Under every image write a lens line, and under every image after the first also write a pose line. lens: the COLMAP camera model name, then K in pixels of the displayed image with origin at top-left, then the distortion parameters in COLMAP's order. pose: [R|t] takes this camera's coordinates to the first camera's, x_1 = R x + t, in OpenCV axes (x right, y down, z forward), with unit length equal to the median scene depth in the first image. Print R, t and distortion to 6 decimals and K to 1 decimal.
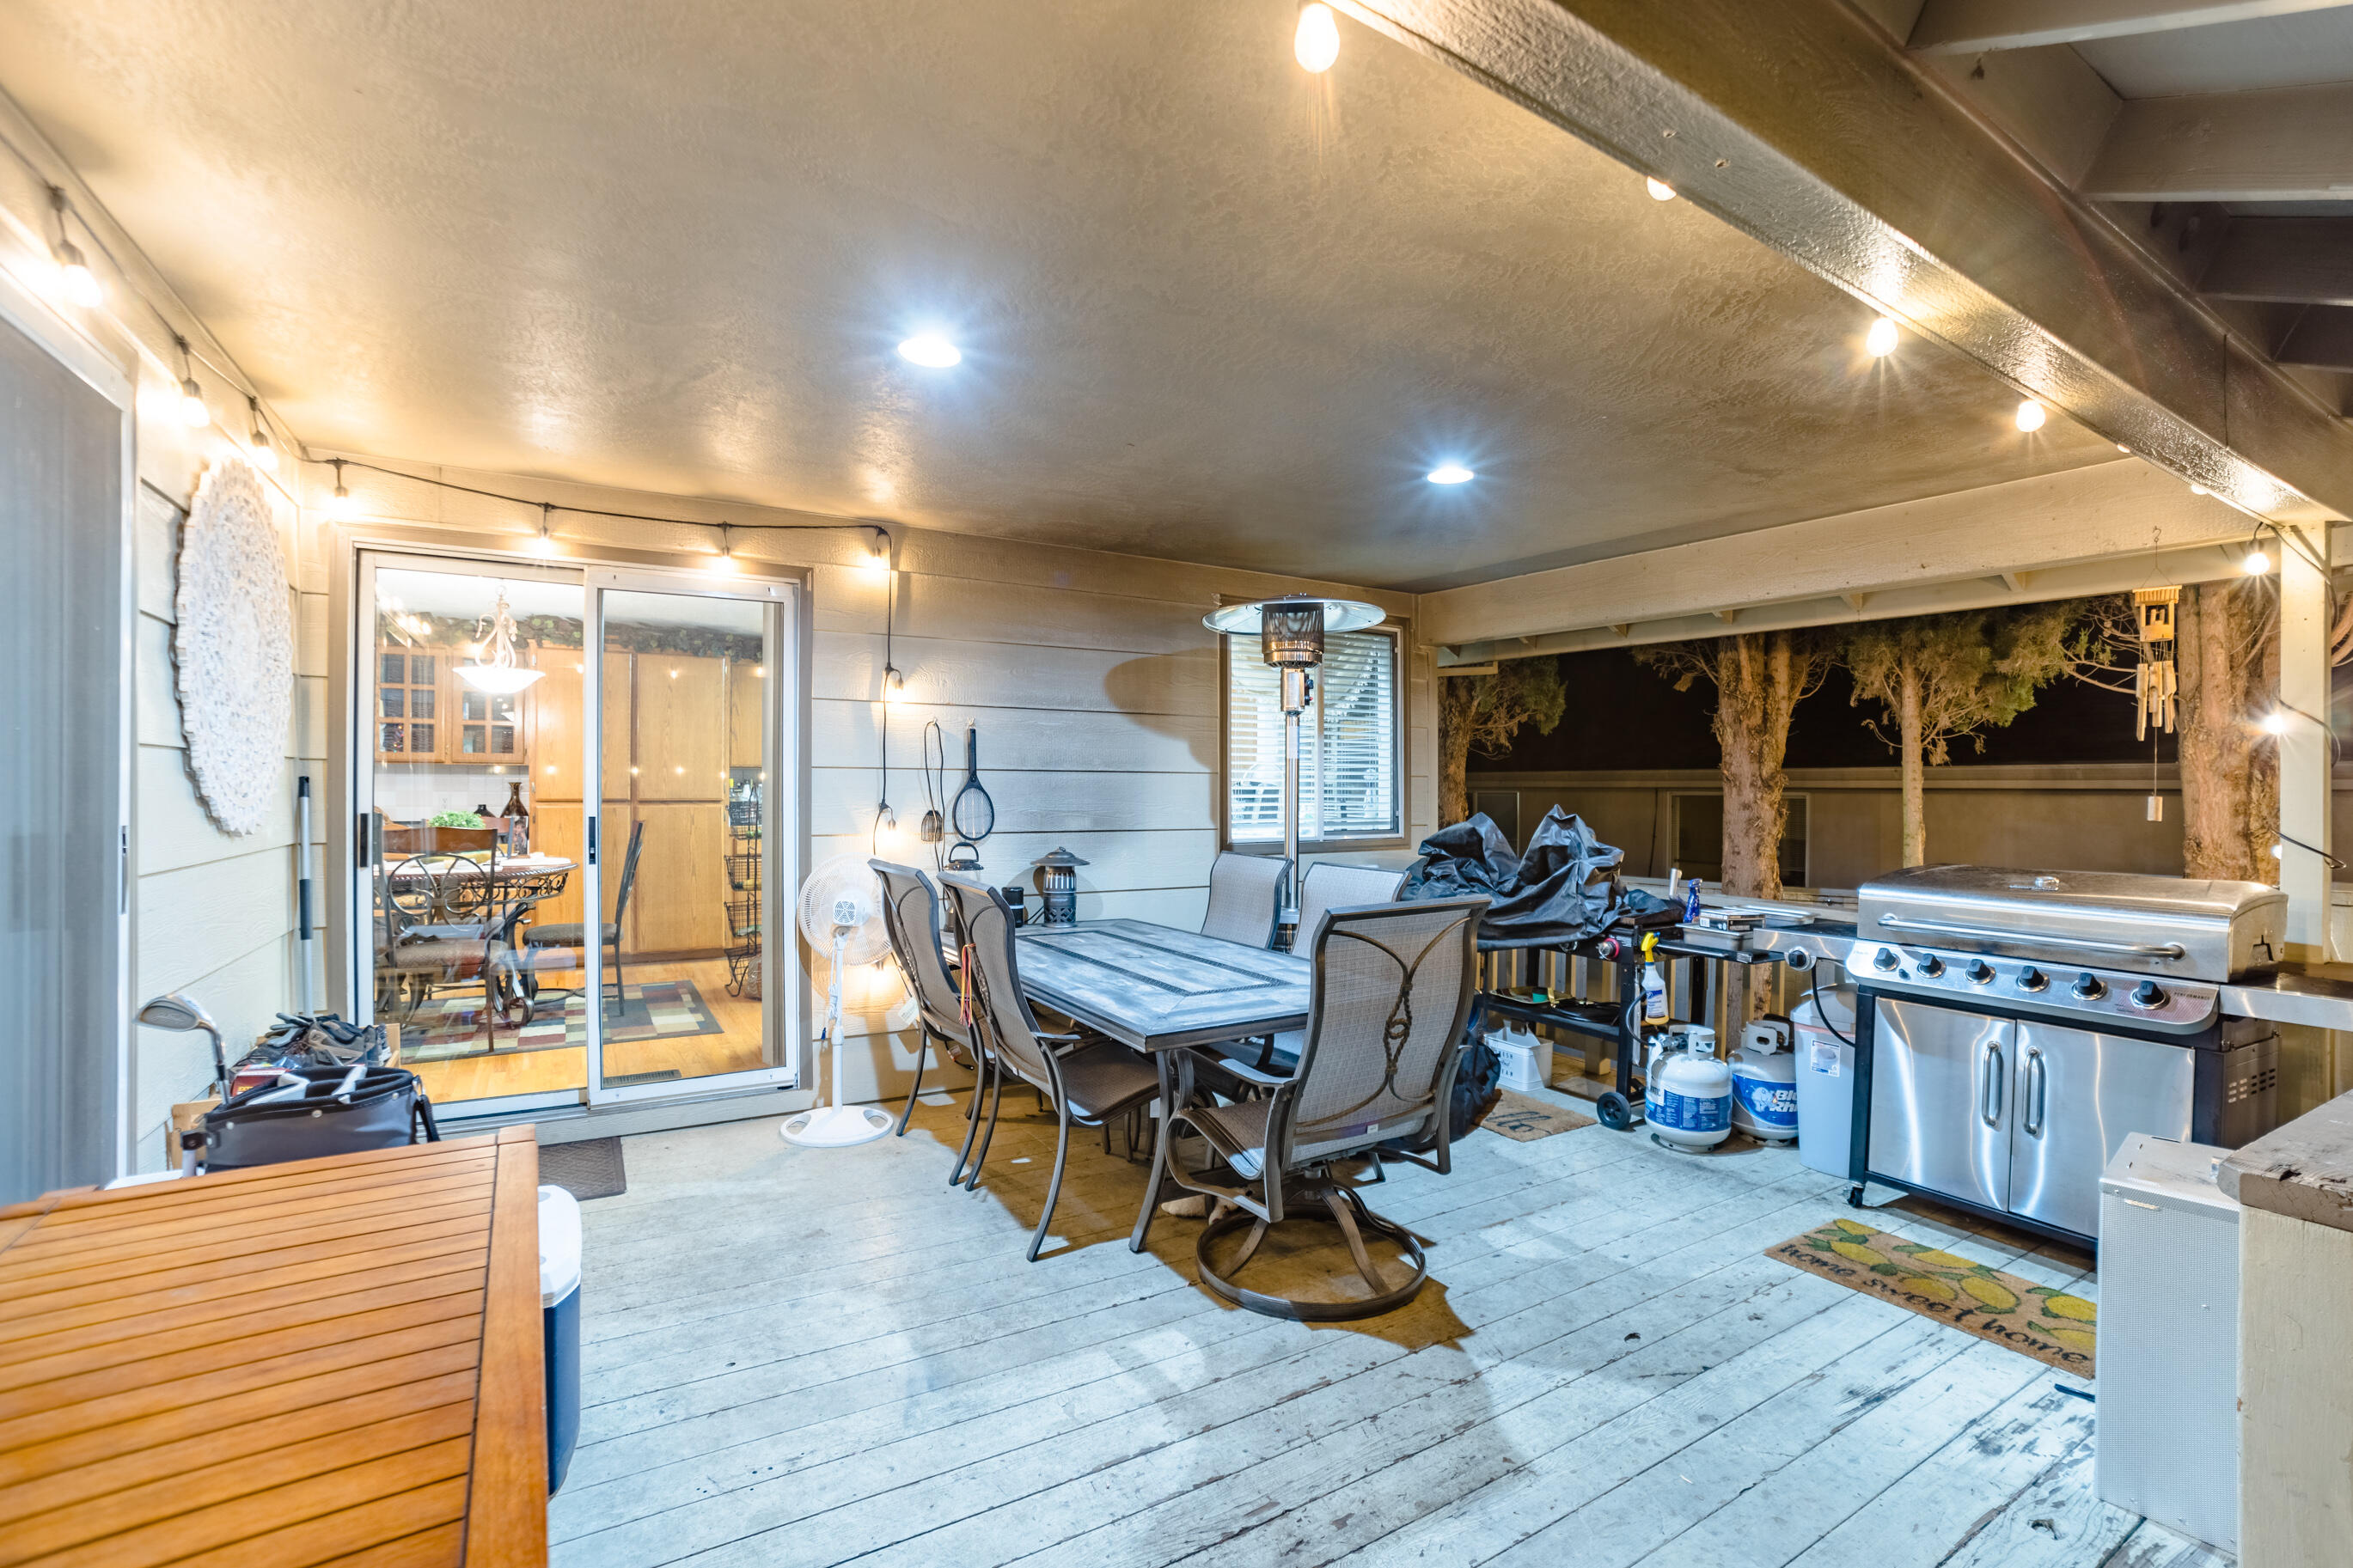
lens RADIAL K [[1014.9, 0, 1182.8], [0, 1014.9, 796.7], [0, 0, 1]] dist [-0.070784, 0.019476]
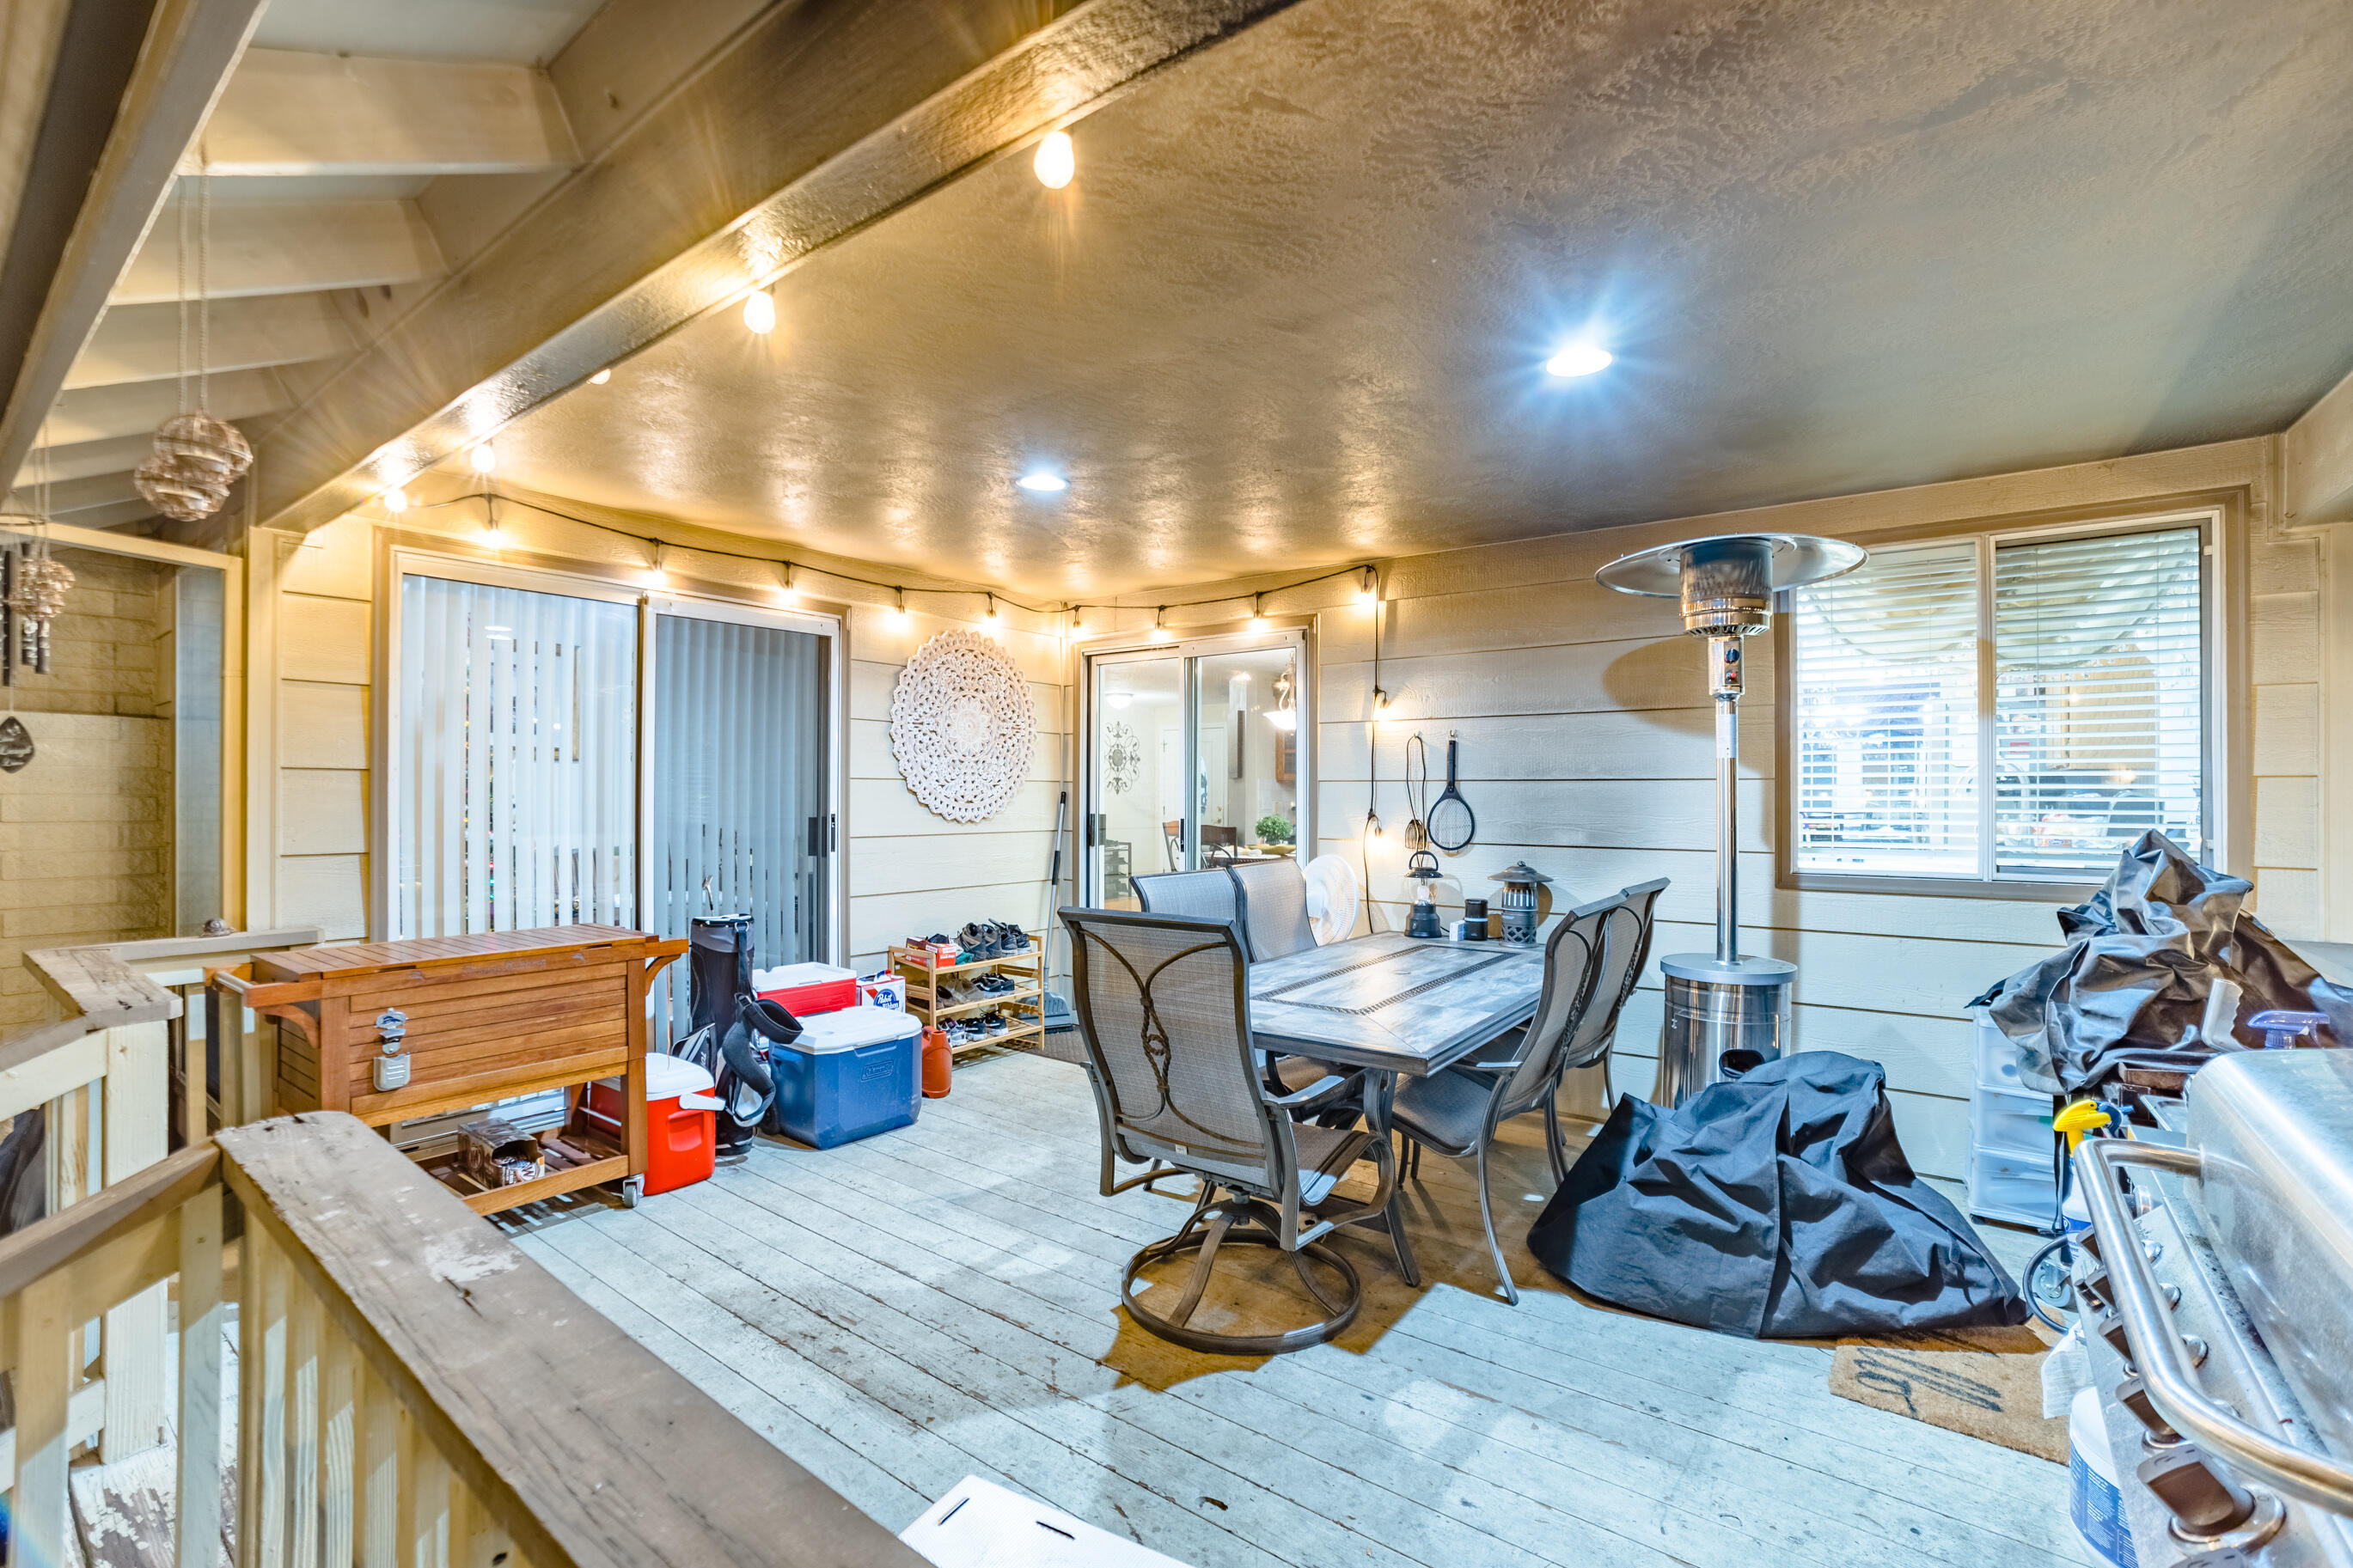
lens RADIAL K [[1014.9, 0, 1182.8], [0, 1014.9, 796.7], [0, 0, 1]] dist [-0.070784, 0.019476]
pose [[0.384172, -0.004073, -0.923253, 0.695662], [-0.009789, 0.999916, -0.008485, 0.000886], [0.923210, 0.012297, 0.384100, 0.403540]]
